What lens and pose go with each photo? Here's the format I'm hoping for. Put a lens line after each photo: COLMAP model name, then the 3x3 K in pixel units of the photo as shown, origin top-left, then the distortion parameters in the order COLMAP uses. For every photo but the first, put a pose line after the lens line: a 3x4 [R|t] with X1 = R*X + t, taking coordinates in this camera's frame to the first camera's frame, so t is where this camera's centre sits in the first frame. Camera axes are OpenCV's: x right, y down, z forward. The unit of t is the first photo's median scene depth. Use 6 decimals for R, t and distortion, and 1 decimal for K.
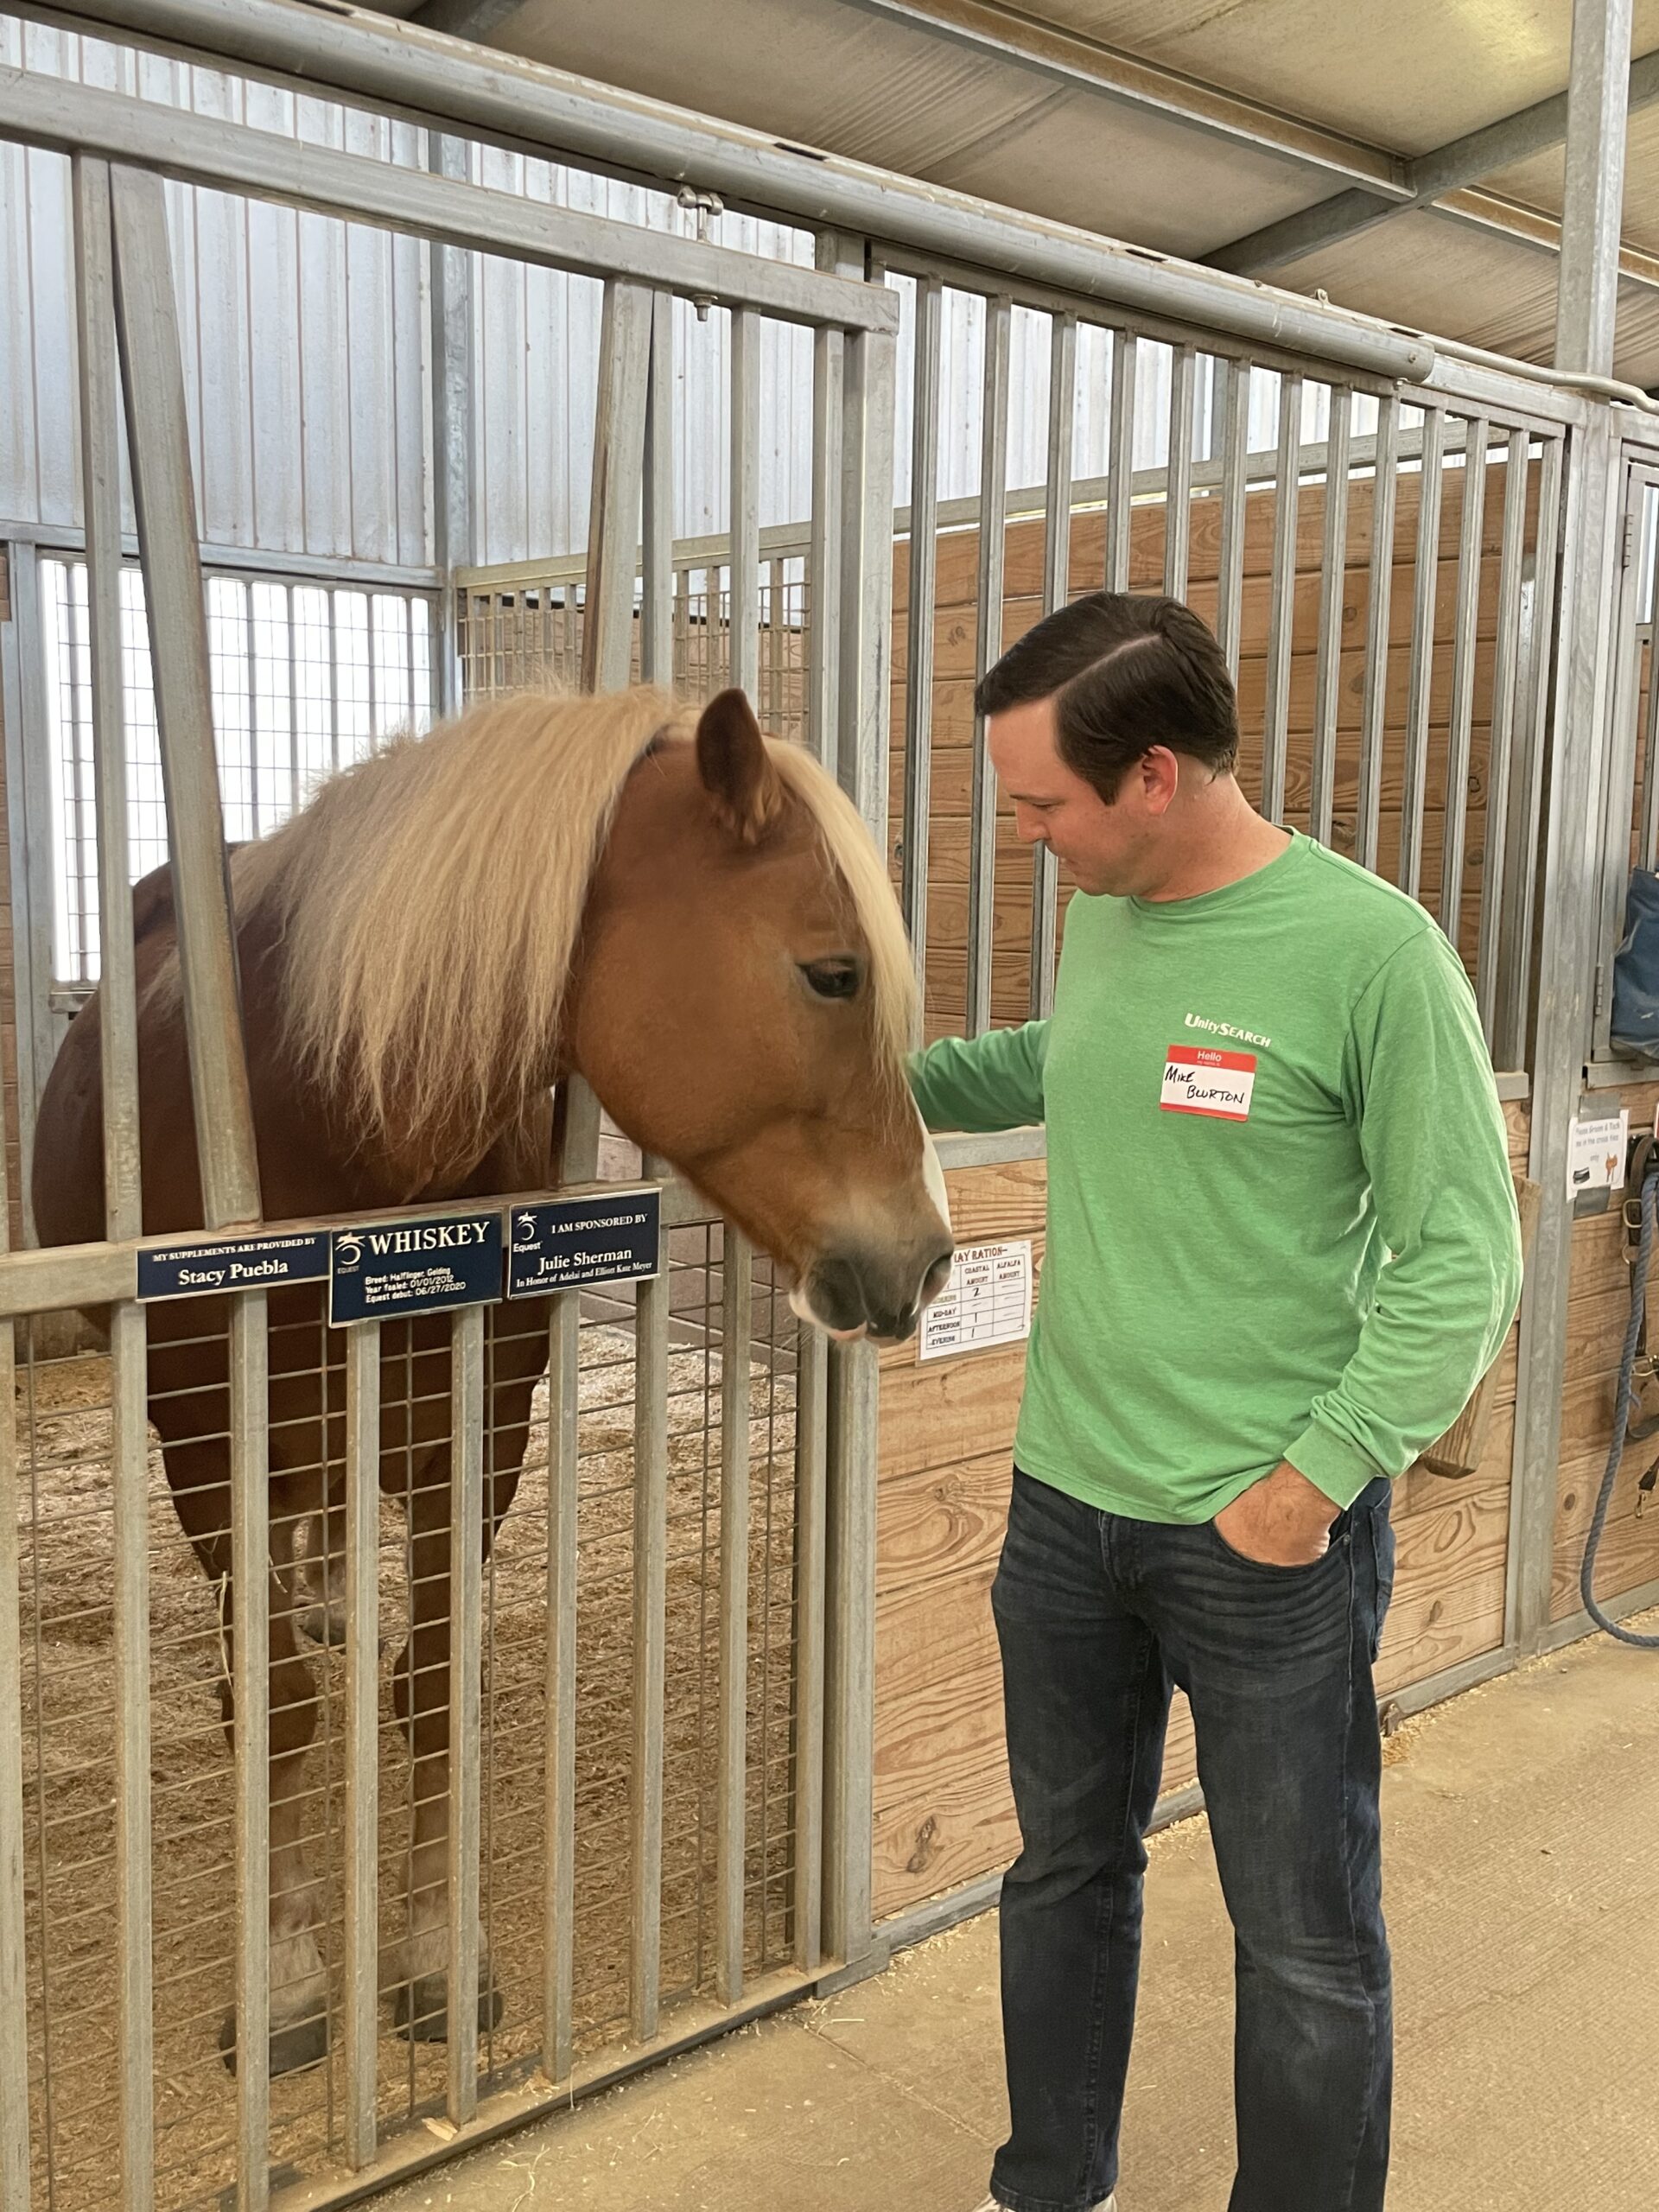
lens RADIAL K [[2129.2, 0, 838.9], [0, 2129.2, 1114.1], [0, 0, 1]] dist [0.106043, -0.008118]
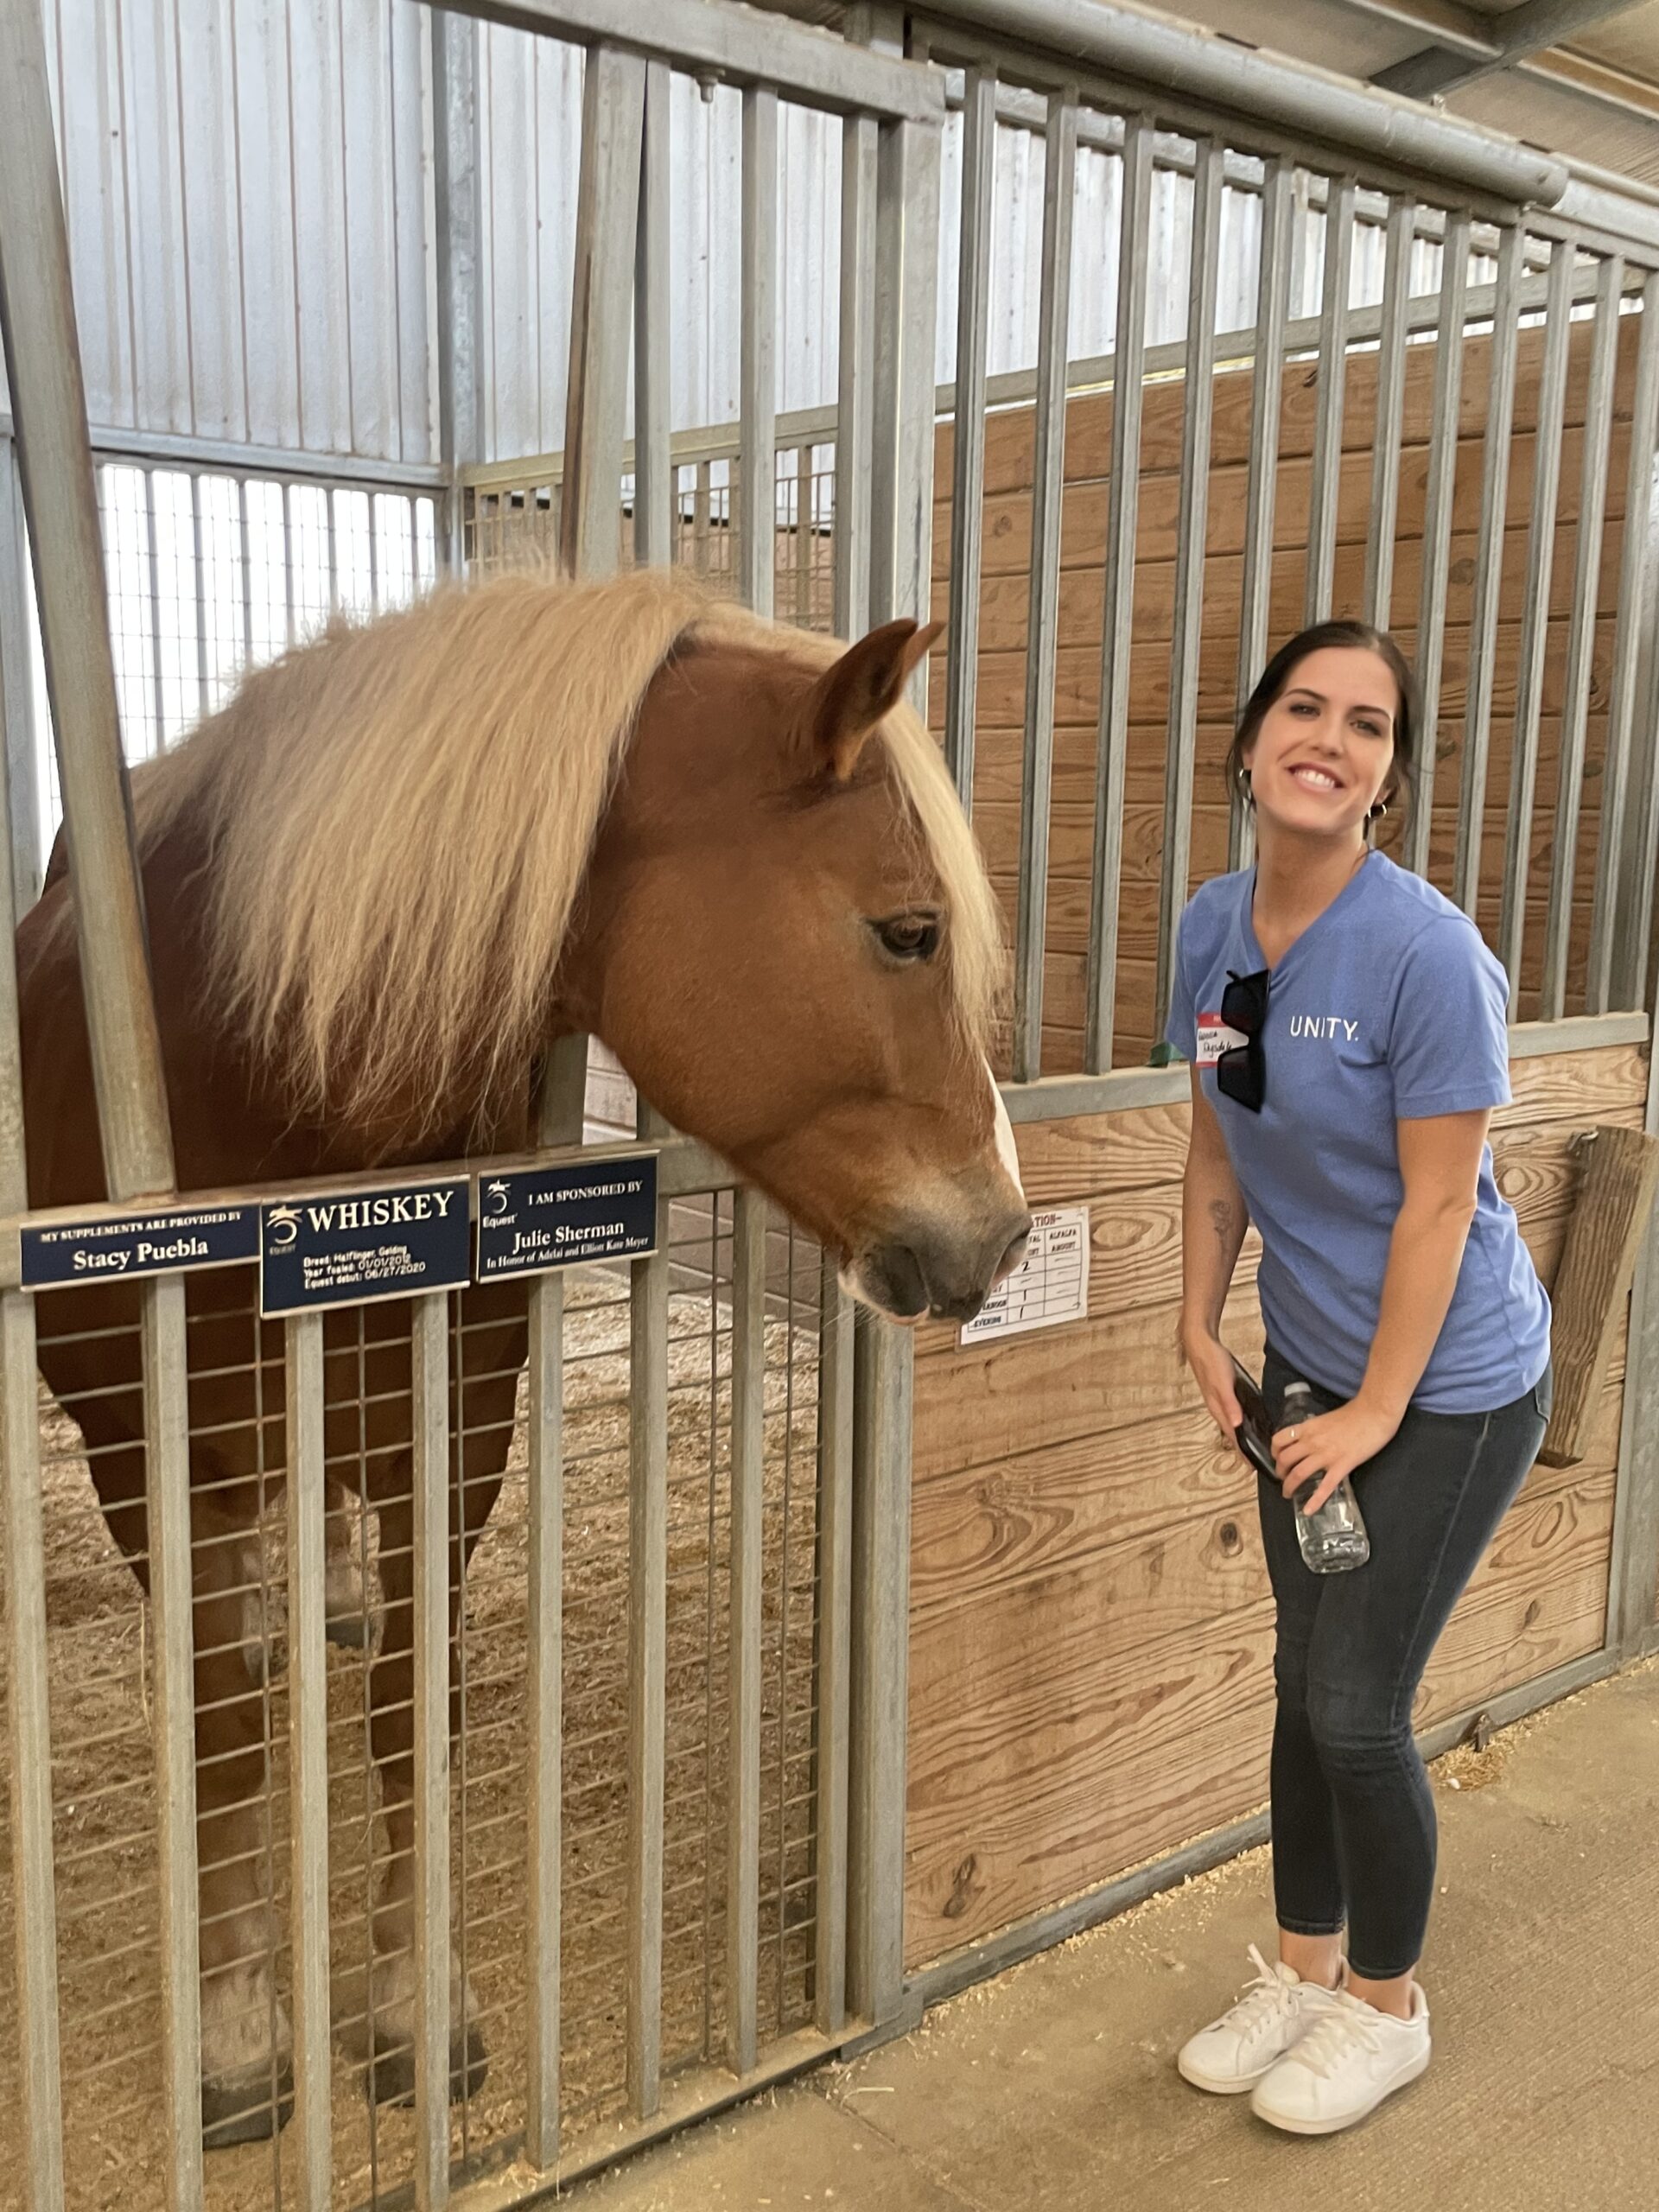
lens RADIAL K [[2129.2, 0, 838.9], [0, 2129.2, 1114.1], [0, 0, 1]] dist [0.106043, -0.008118]
pose [[0.999880, 0.003675, -0.015043, 0.000961], [-0.003191, 0.999480, 0.032091, -0.006279], [0.015153, -0.032039, 0.999372, 0.129668]]
